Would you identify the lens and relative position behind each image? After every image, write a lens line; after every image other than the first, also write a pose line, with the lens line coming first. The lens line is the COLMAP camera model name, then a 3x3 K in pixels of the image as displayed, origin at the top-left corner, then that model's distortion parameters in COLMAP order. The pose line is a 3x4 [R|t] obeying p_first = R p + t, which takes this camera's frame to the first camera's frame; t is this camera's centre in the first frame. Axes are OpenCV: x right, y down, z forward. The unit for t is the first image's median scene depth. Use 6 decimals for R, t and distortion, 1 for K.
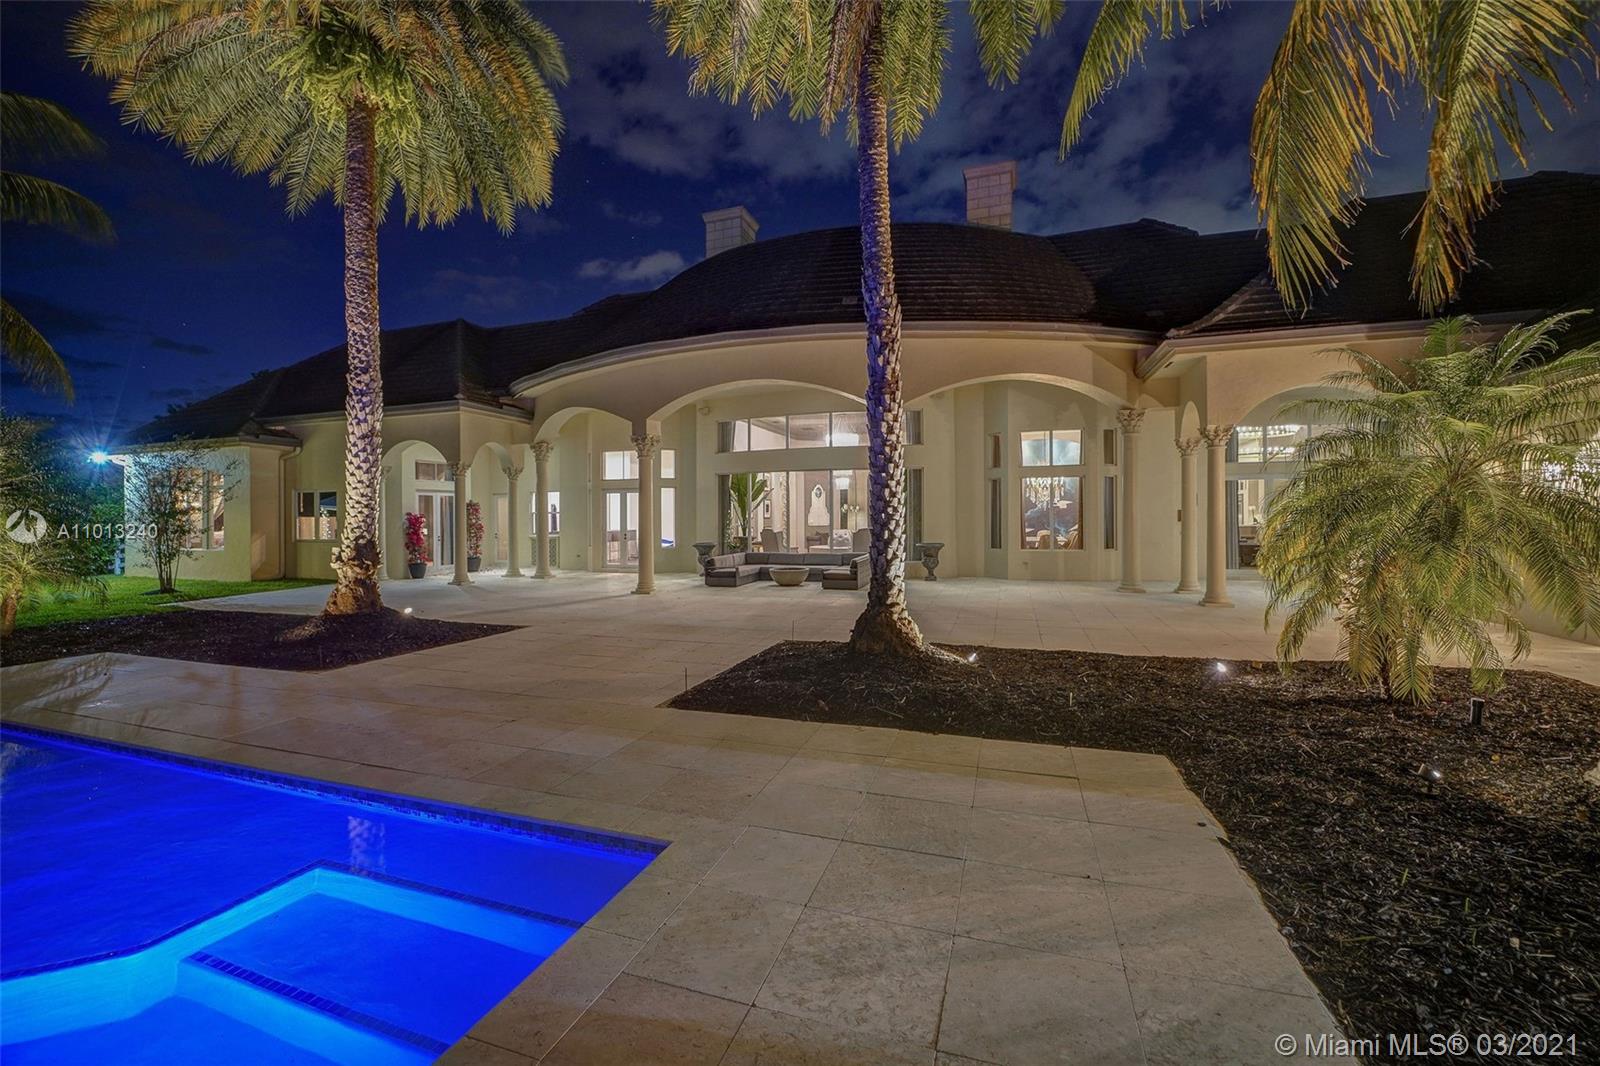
lens RADIAL K [[642.5, 0, 798.0], [0, 642.5, 516.9], [0, 0, 1]] dist [-0.000199, 0.000002]
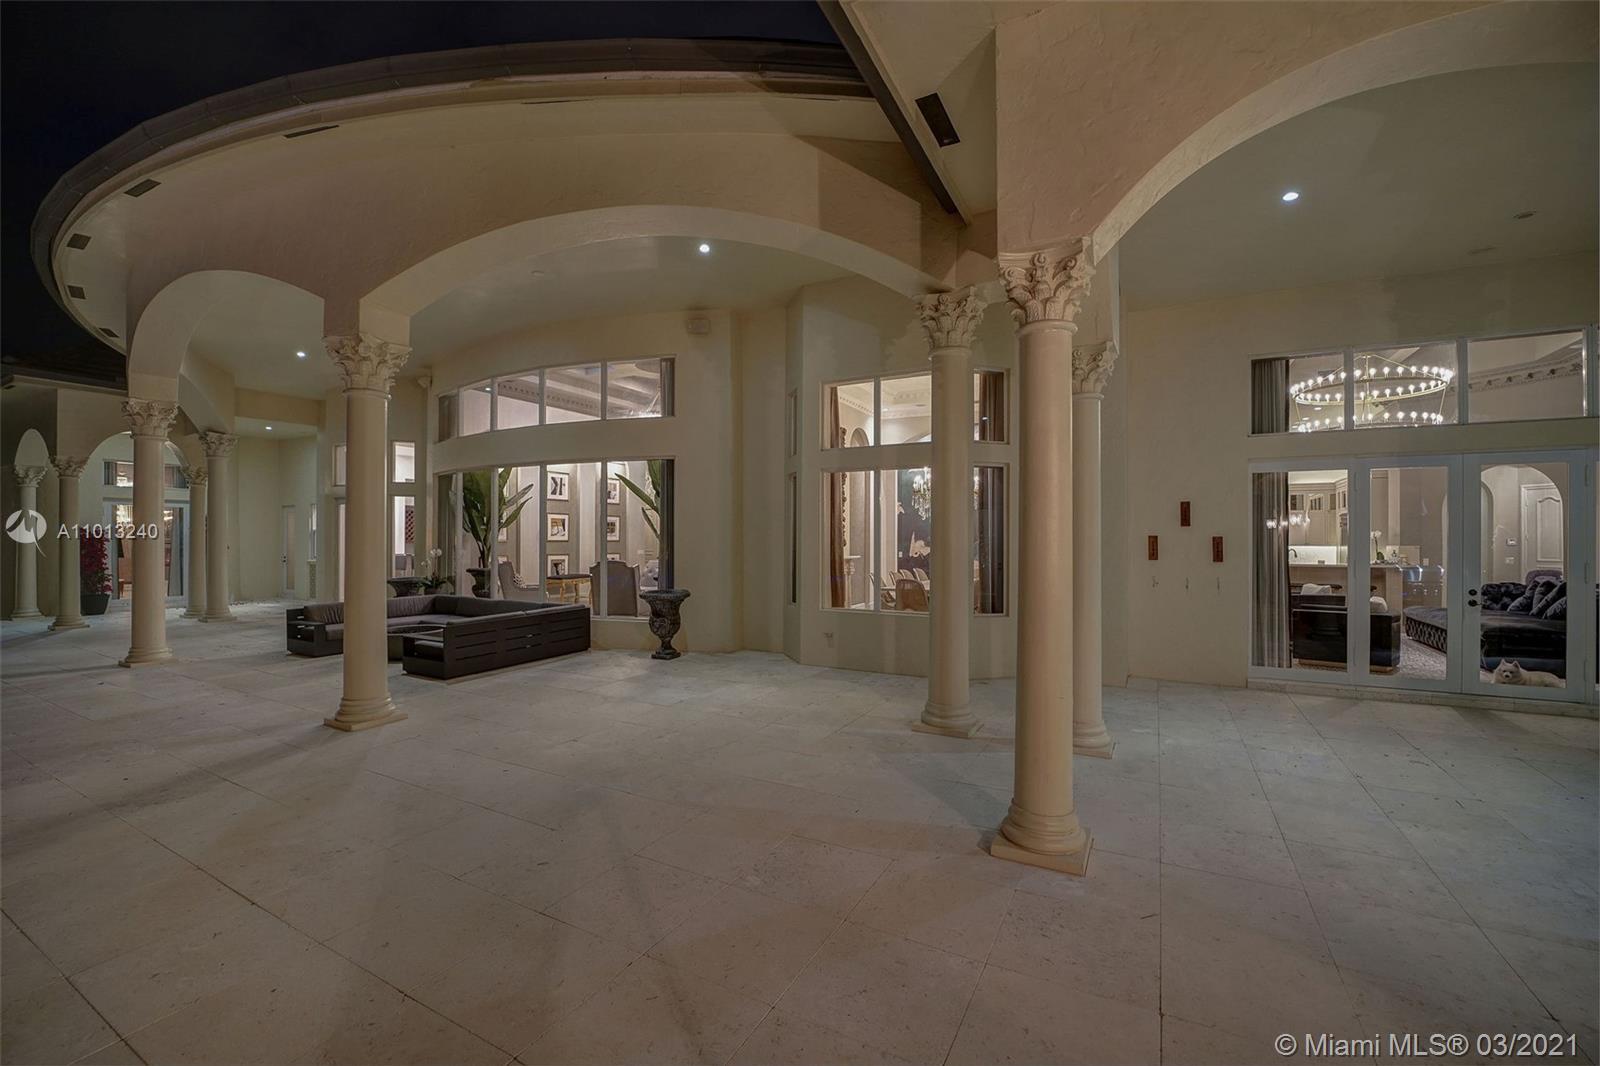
lens RADIAL K [[640.0, 0, 805.3], [0, 640.0, 530.4], [0, 0, 1]] dist [-0.001351, -0.000141]
pose [[0.984277, 0.008528, -0.176428, 0.364198], [-0.009652, 0.999938, -0.005514, -0.008289], [0.176371, 0.007130, 0.984298, 0.417205]]
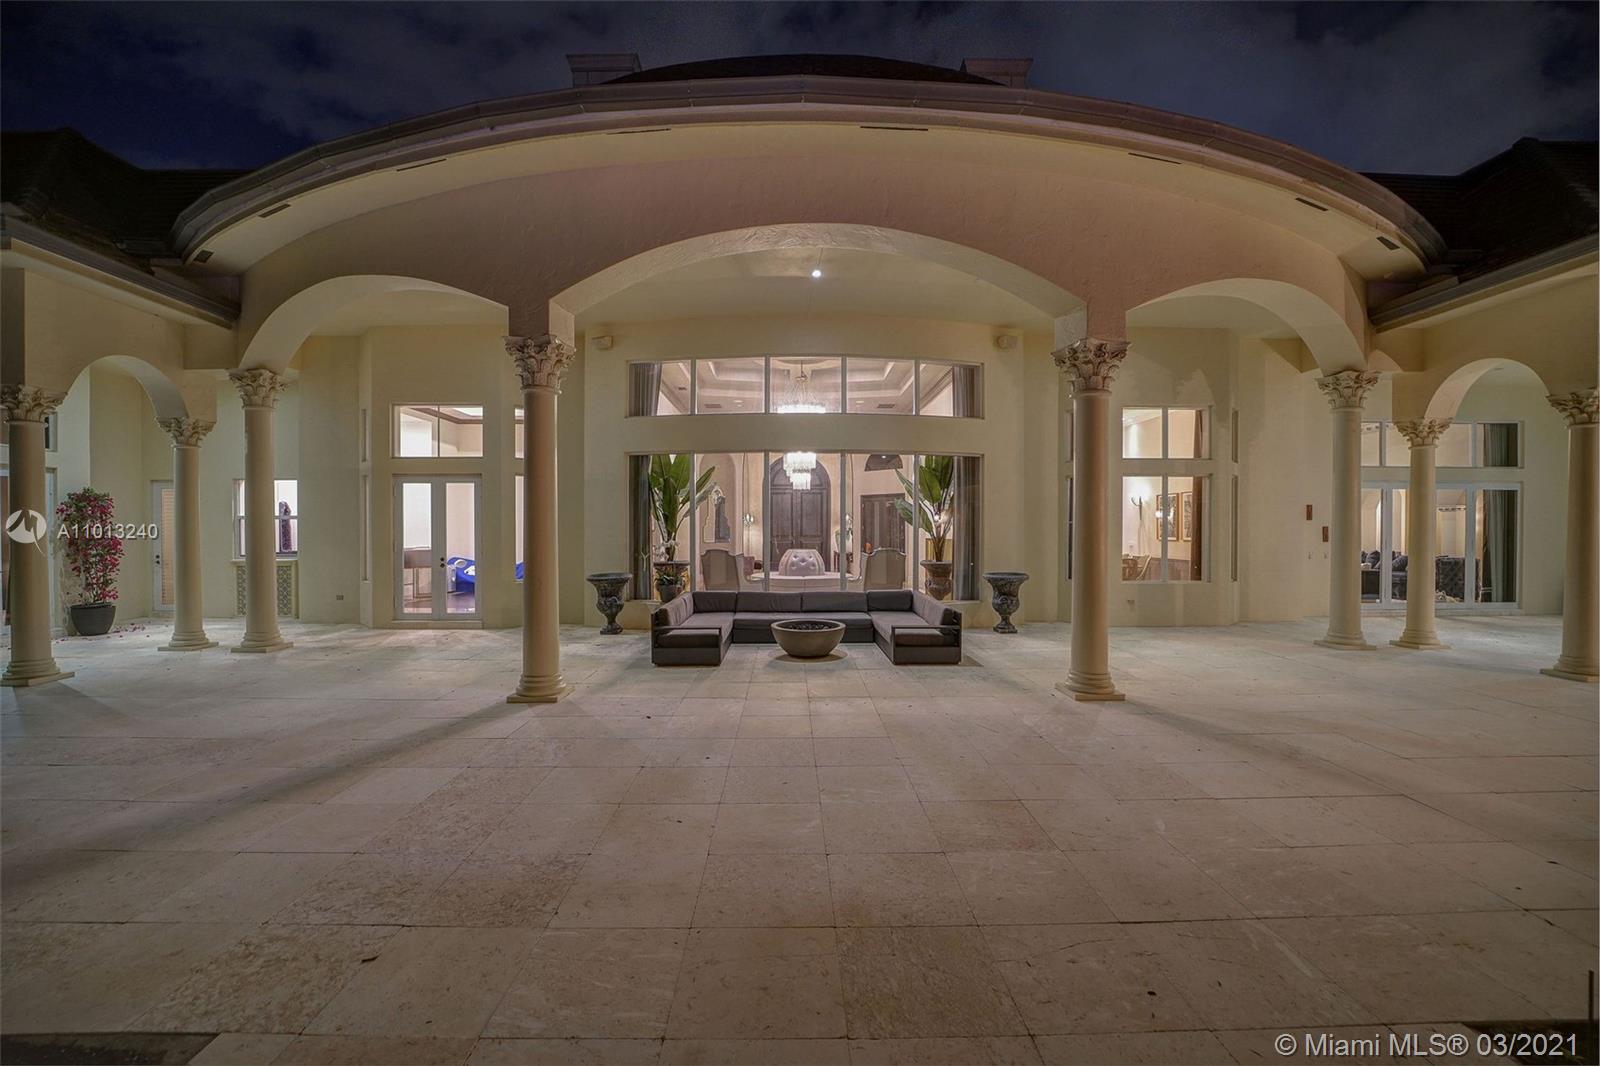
lens RADIAL K [[635.9, 0, 796.8], [0, 635.9, 538.8], [0, 0, 1]] dist [-0.007720, -0.000115]
pose [[0.948494, 0.006663, 0.316726, -0.162060], [-0.010388, 0.999895, 0.010073, 0.002472], [-0.316626, -0.012844, 0.948464, 0.412312]]
